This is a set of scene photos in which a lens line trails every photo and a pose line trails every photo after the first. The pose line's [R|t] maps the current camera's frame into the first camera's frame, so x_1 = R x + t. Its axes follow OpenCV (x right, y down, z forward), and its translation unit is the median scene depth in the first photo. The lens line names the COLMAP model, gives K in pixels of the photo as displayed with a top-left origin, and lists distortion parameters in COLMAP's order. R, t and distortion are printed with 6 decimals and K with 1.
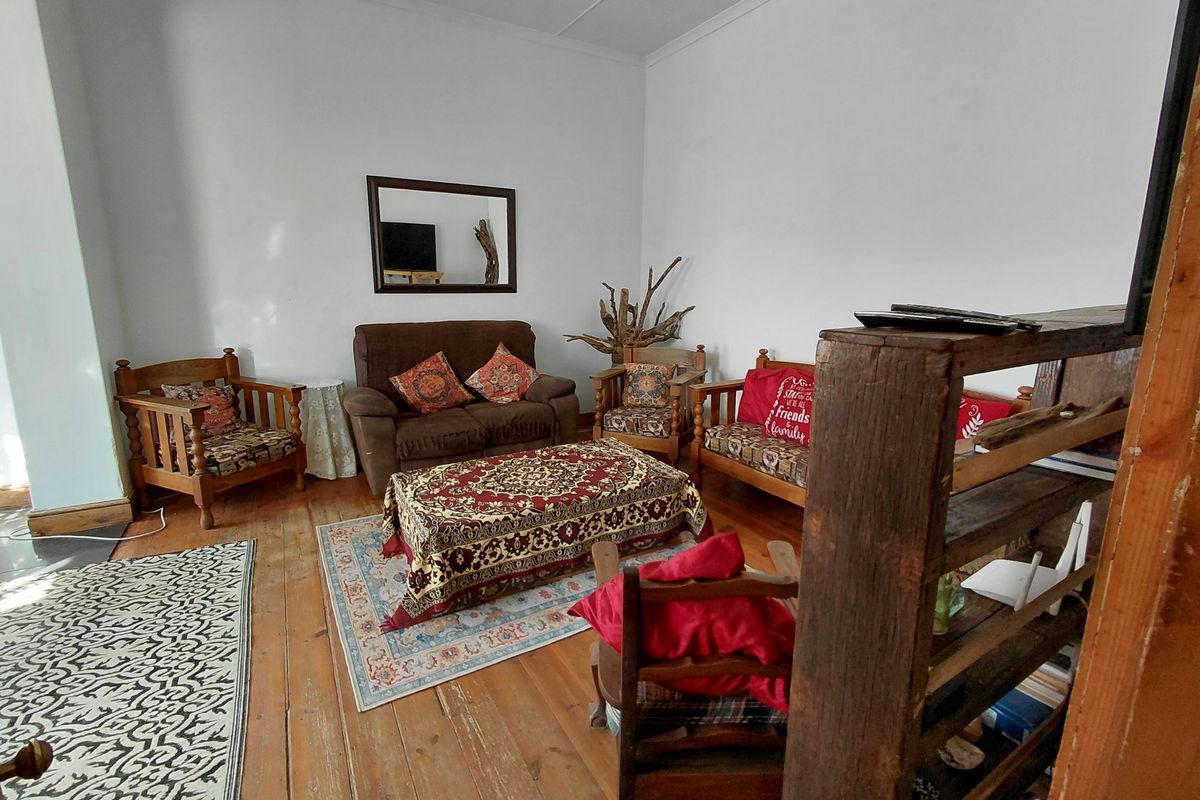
lens RADIAL K [[558.6, 0, 604.1], [0, 558.6, 397.7], [0, 0, 1]] dist [-0.000723, -0.000760]
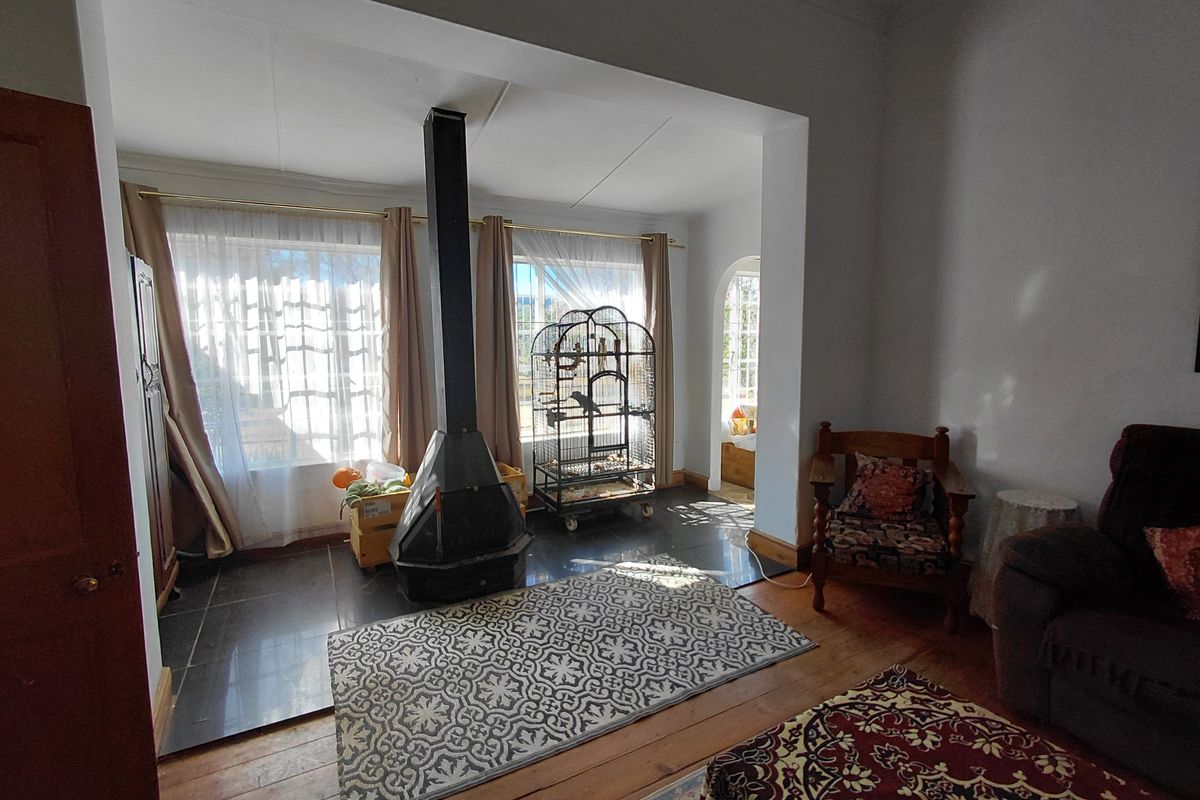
lens RADIAL K [[558.6, 0, 604.1], [0, 558.6, 397.7], [0, 0, 1]] dist [-0.000723, -0.000760]
pose [[-0.029474, 0.099337, -0.994617, 0.207374], [-0.199621, 0.974420, 0.103235, -0.143768], [0.979430, 0.201590, -0.008891, 0.617500]]
